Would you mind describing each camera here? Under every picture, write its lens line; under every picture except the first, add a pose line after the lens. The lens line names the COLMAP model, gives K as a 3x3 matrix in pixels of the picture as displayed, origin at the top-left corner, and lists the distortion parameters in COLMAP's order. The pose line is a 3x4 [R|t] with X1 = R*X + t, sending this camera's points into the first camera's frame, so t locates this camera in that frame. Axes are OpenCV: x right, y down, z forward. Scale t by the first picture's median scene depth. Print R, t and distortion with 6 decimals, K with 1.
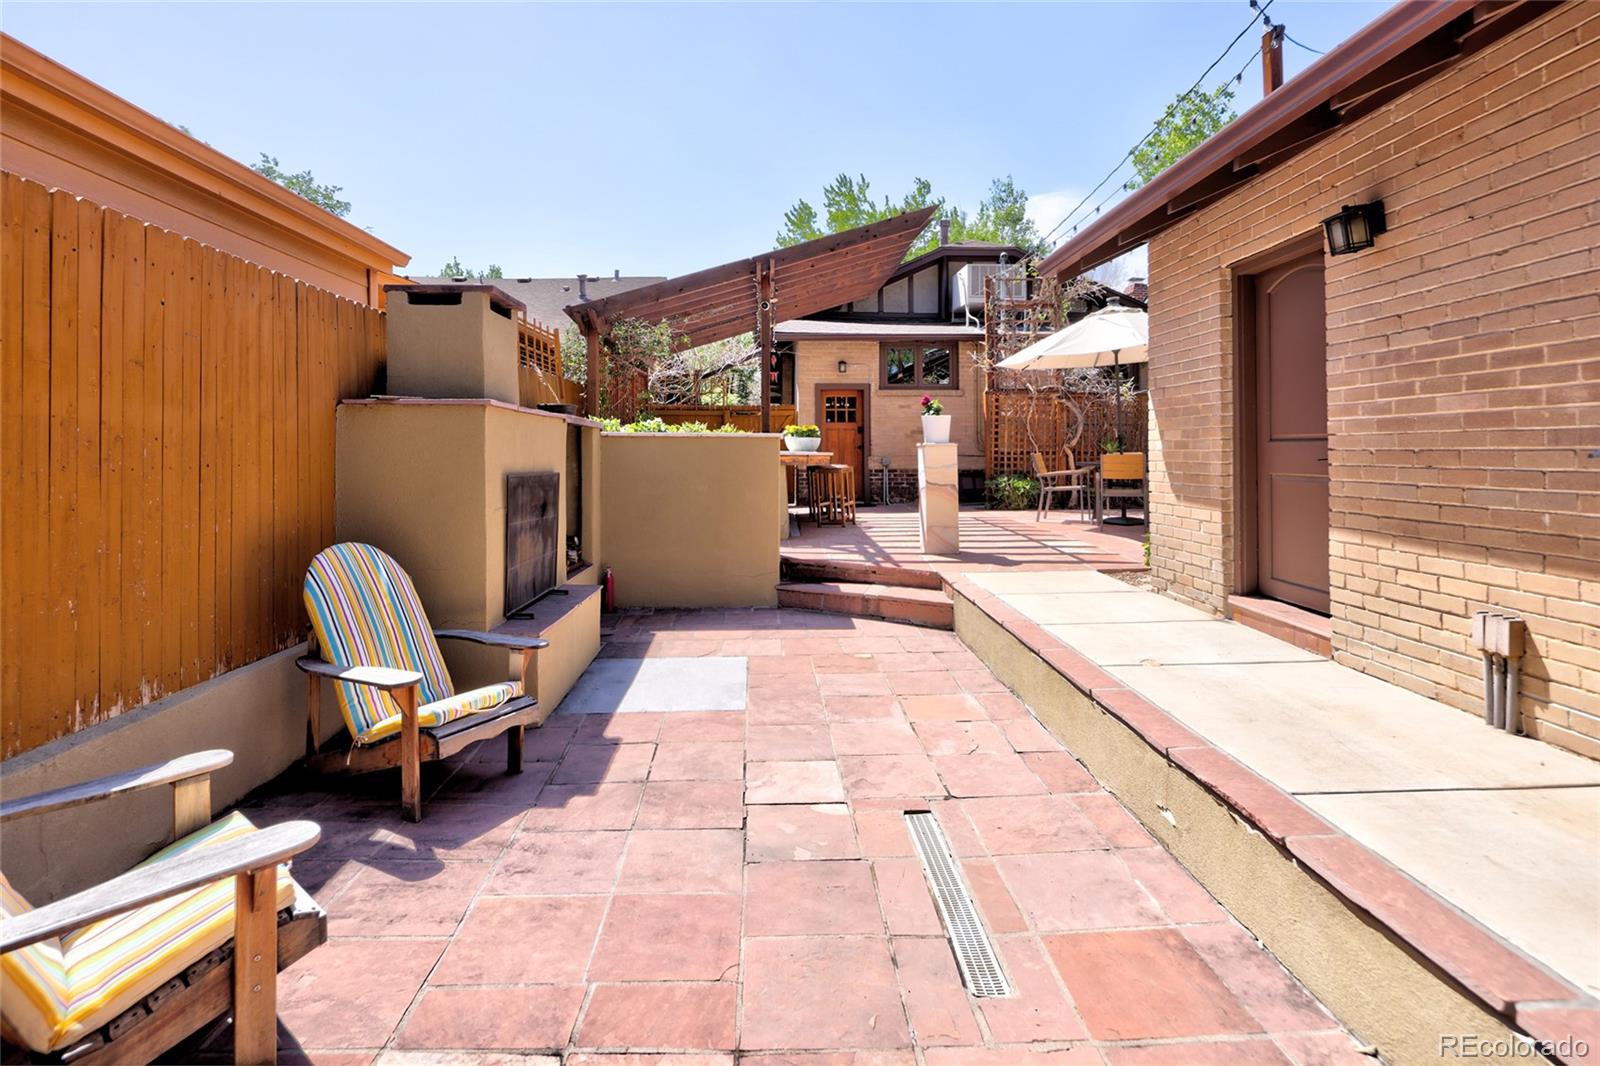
lens RADIAL K [[785.4, 0, 797.2], [0, 785.4, 462.1], [0, 0, 1]] dist [0.000554, -0.002956]
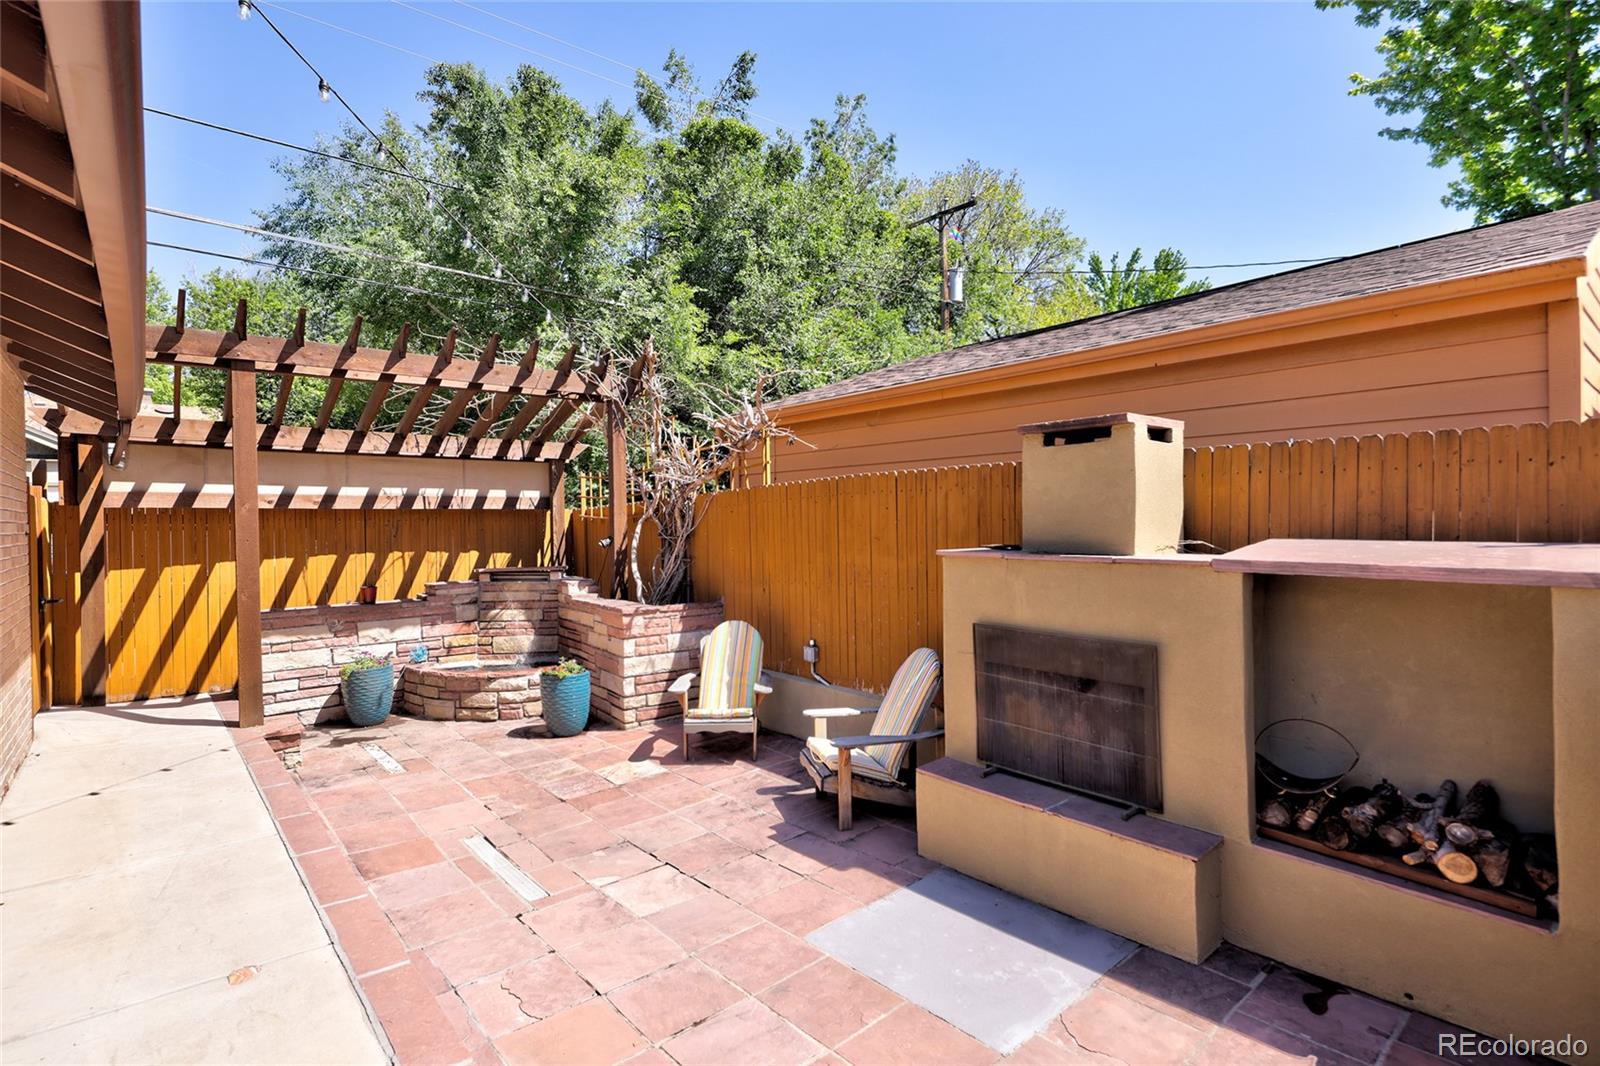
lens RADIAL K [[785.4, 0, 805.6], [0, 785.4, 535.5], [0, 0, 1]] dist [0.000554, -0.002956]
pose [[-0.785917, 0.026126, -0.617780, 0.136110], [0.009179, 0.999490, 0.030591, -0.041357], [0.618264, 0.018371, -0.785756, 0.526145]]
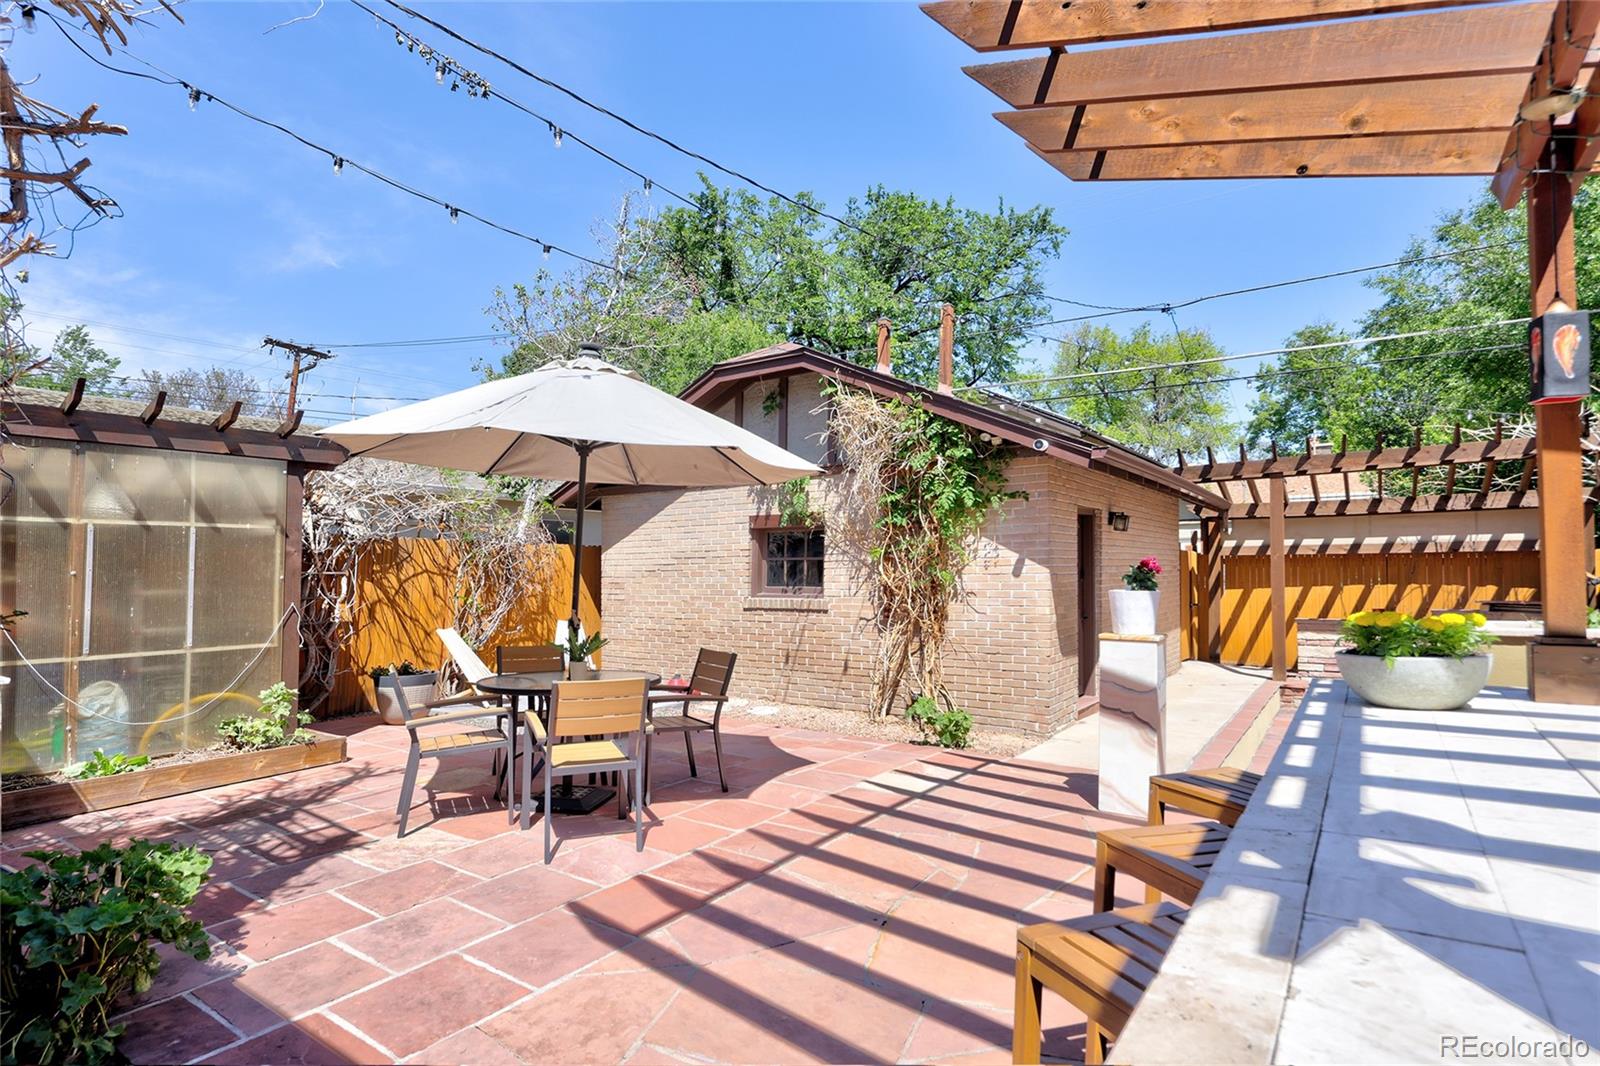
lens RADIAL K [[823.0, 0, 743.3], [0, 823.0, 566.5], [0, 0, 1]] dist [-0.000053, 0.000809]
pose [[-0.778830, 0.018275, 0.626969, 0.005074], [0.023665, 0.999720, 0.000257, -0.048544], [-0.626788, 0.015037, -0.779044, 0.973842]]
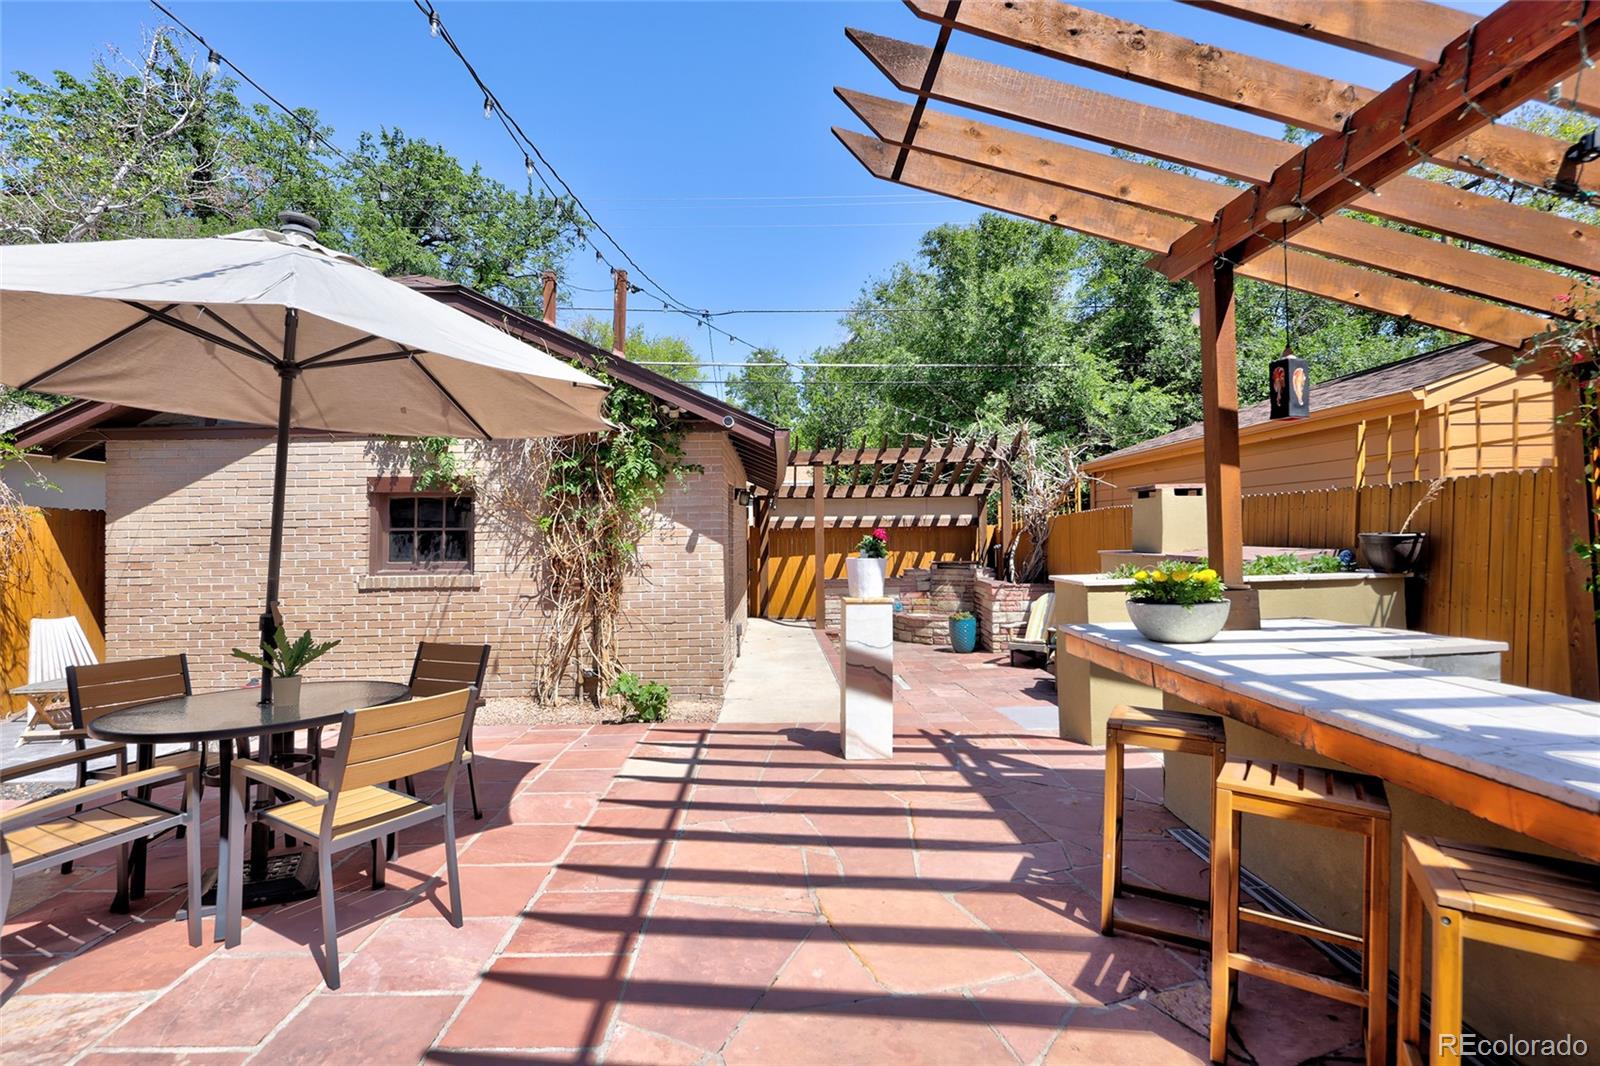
lens RADIAL K [[785.4, 0, 787.2], [0, 785.4, 542.5], [0, 0, 1]] dist [0.000554, -0.002956]
pose [[-0.999652, 0.020719, 0.016315, 0.134300], [0.021054, 0.999565, 0.020640, -0.050634], [-0.015881, 0.020976, -0.999654, 0.971408]]
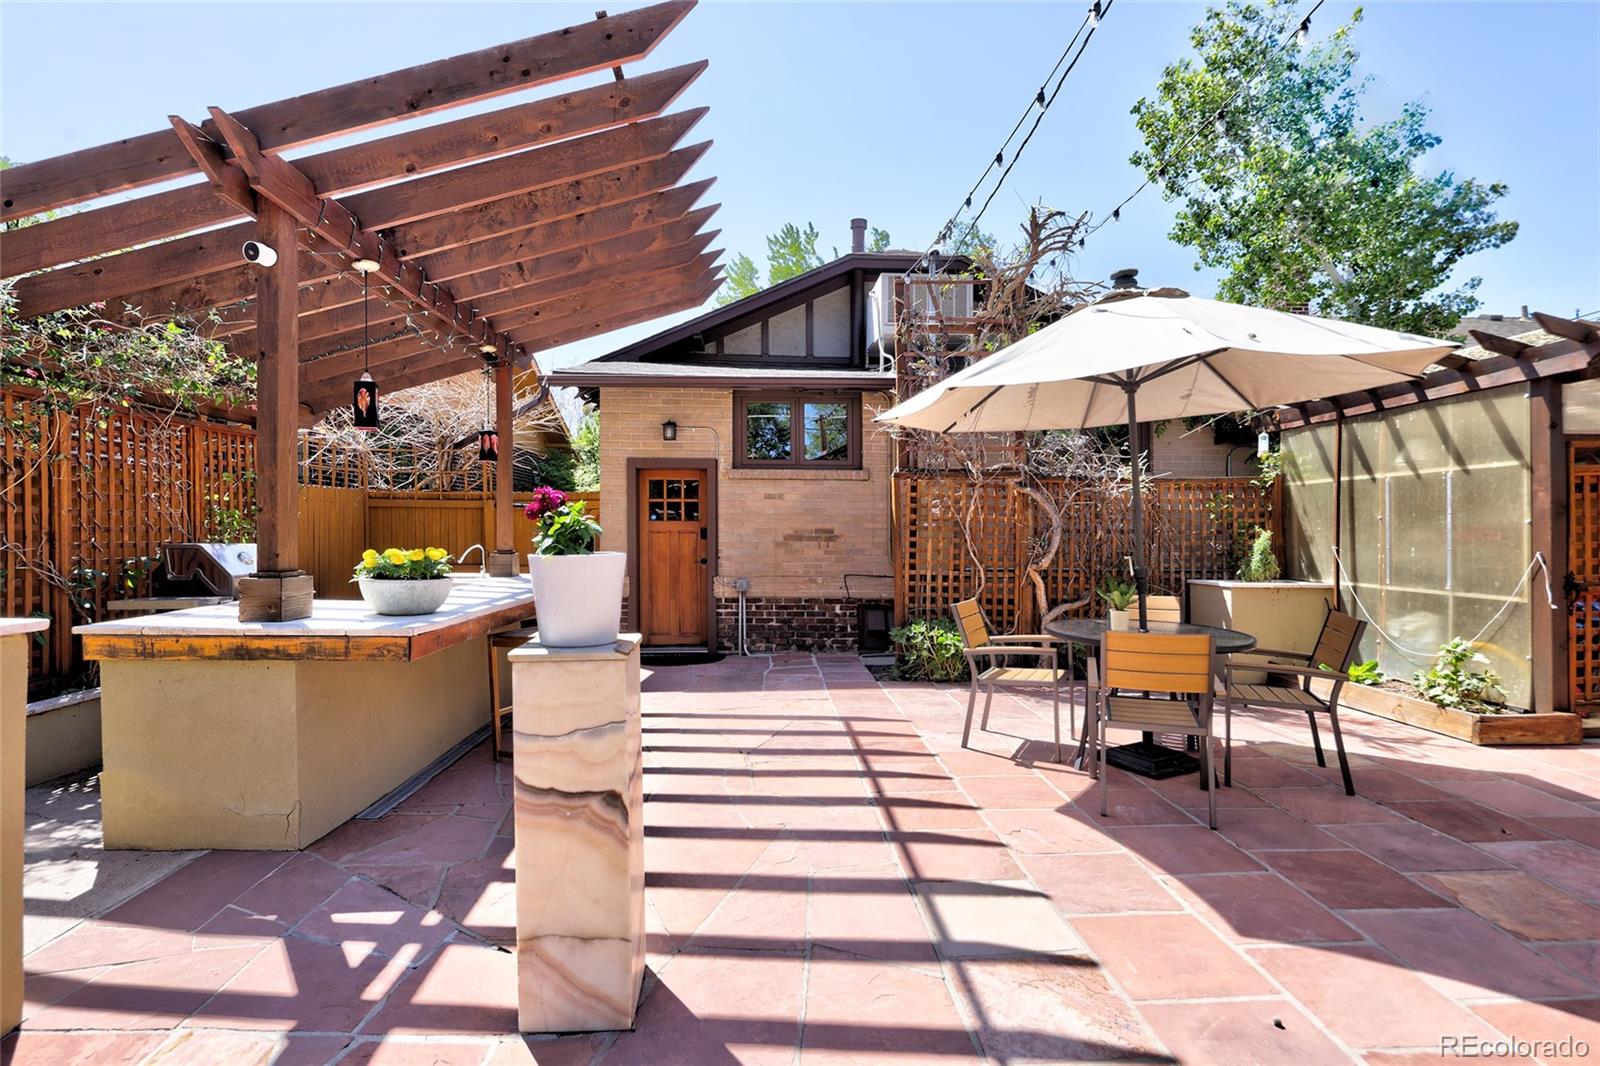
lens RADIAL K [[785.4, 0, 783.4], [0, 785.4, 530.6], [0, 0, 1]] dist [0.000554, -0.002956]
pose [[0.999956, 0.006492, 0.006808, 0.145198], [-0.006394, 0.999877, -0.014296, -0.036195], [-0.006900, 0.014252, 0.999875, 0.395240]]
